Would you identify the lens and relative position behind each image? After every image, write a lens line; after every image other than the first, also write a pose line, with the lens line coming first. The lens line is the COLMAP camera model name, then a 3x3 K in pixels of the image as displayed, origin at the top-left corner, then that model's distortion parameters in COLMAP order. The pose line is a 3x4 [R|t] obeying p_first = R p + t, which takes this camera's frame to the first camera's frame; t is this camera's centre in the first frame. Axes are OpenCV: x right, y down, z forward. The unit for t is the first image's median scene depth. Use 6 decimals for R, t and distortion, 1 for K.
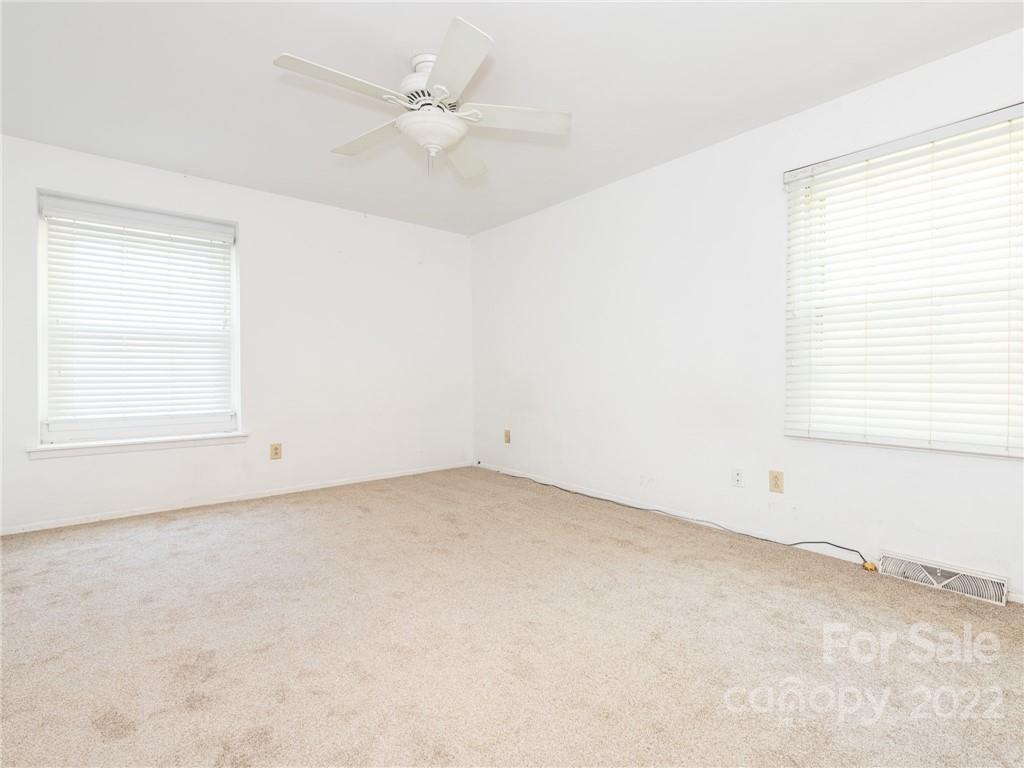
lens RADIAL K [[479.2, 0, 512.8], [0, 479.2, 372.6], [0, 0, 1]] dist [0.000168, 0.000021]
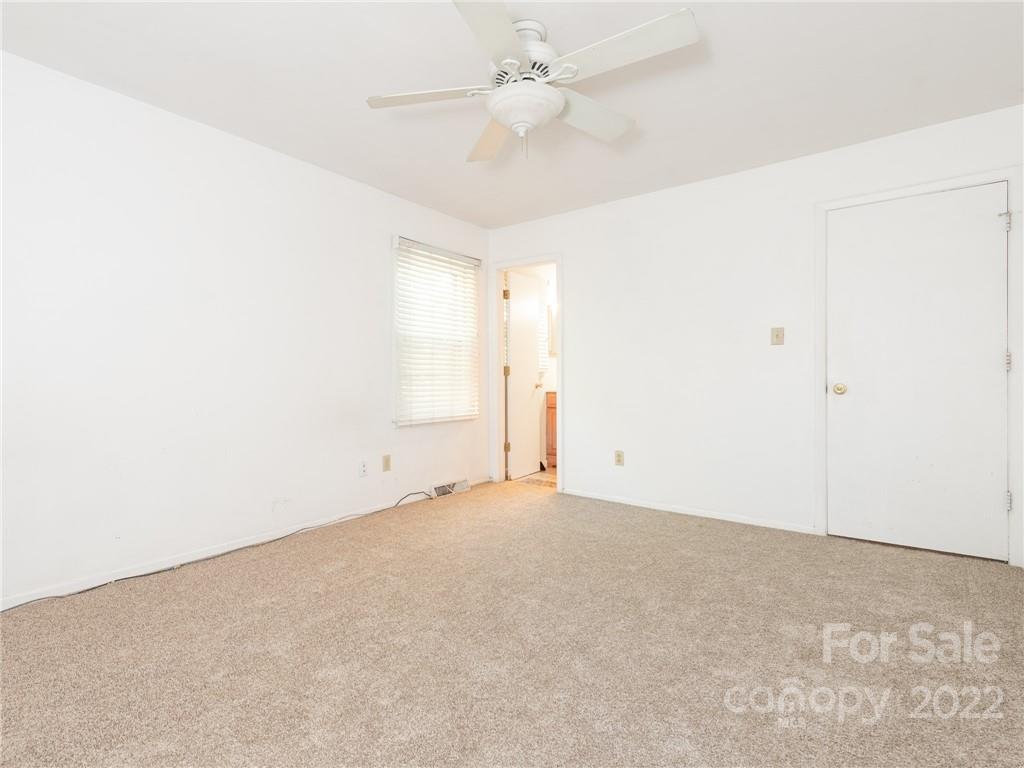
lens RADIAL K [[489.8, 0, 512.0], [0, 489.8, 384.0], [0, 0, 1]] dist [0.000022, -0.000002]
pose [[-0.236411, -0.006323, 0.971633, -0.877765], [0.005753, 0.999952, 0.007907, 0.000224], [-0.971636, 0.007459, -0.236363, 1.012781]]
